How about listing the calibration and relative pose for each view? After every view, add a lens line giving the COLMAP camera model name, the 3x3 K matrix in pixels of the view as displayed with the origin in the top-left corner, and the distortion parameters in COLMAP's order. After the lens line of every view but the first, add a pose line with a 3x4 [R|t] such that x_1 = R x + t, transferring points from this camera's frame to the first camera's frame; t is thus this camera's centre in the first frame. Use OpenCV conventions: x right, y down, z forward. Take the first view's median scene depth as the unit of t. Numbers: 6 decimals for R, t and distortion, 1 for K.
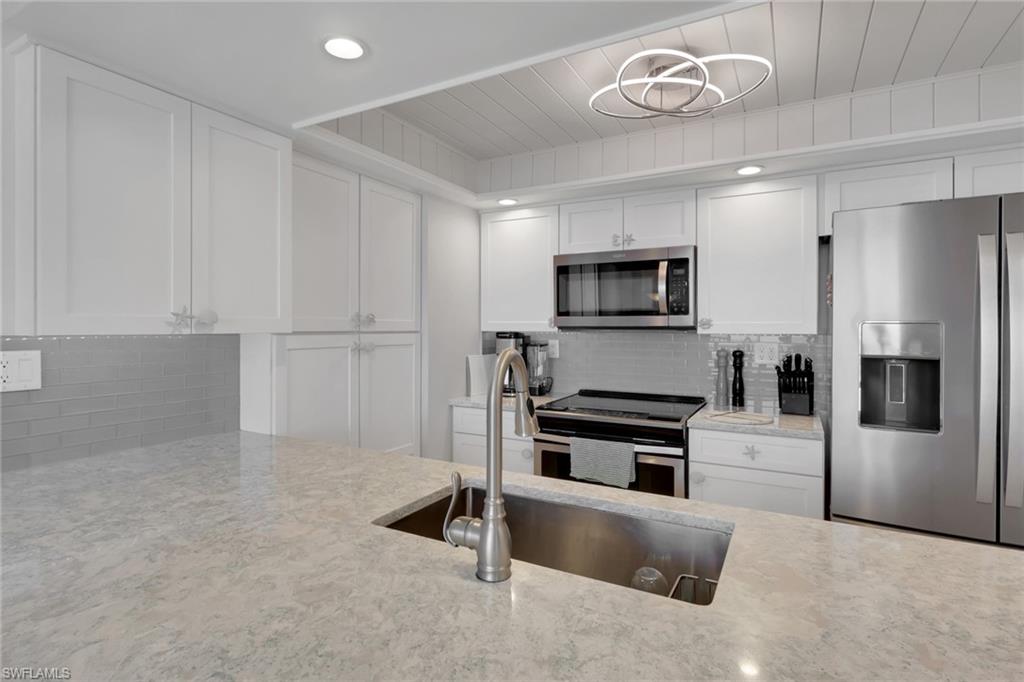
lens RADIAL K [[502.0, 0, 514.1], [0, 502.0, 338.2], [0, 0, 1]] dist [0.004009, 0.000447]
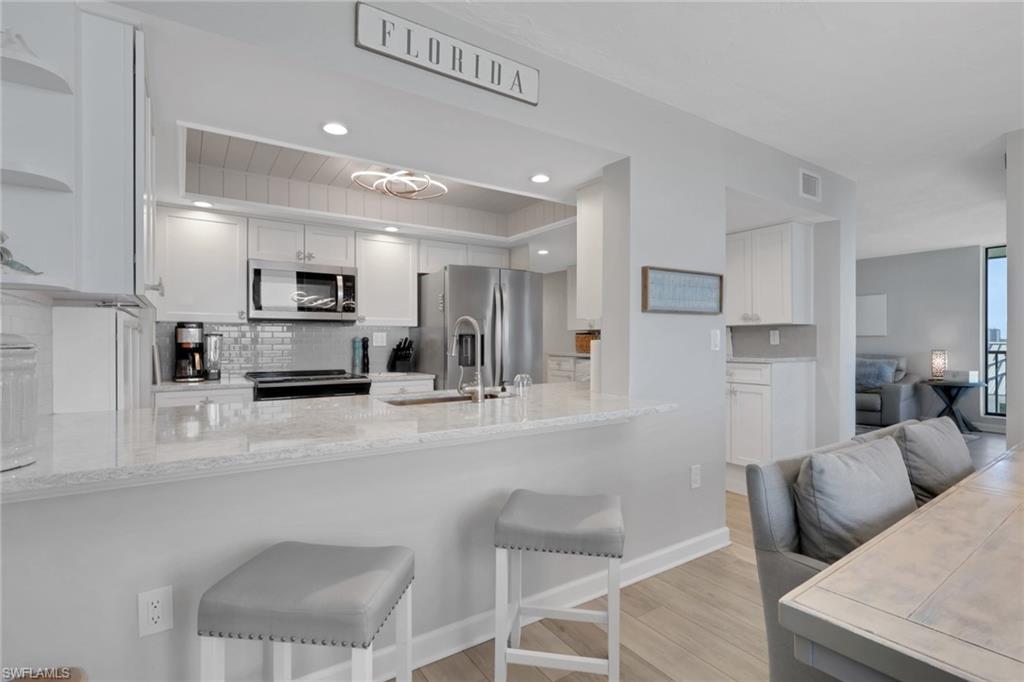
lens RADIAL K [[502.0, 0, 511.8], [0, 502.0, 341.1], [0, 0, 1]] dist [0.004009, 0.000447]
pose [[0.424704, -0.000788, 0.905332, -0.827736], [0.023011, 0.999686, -0.009925, 0.065287], [-0.905040, 0.025048, 0.424589, -0.087276]]
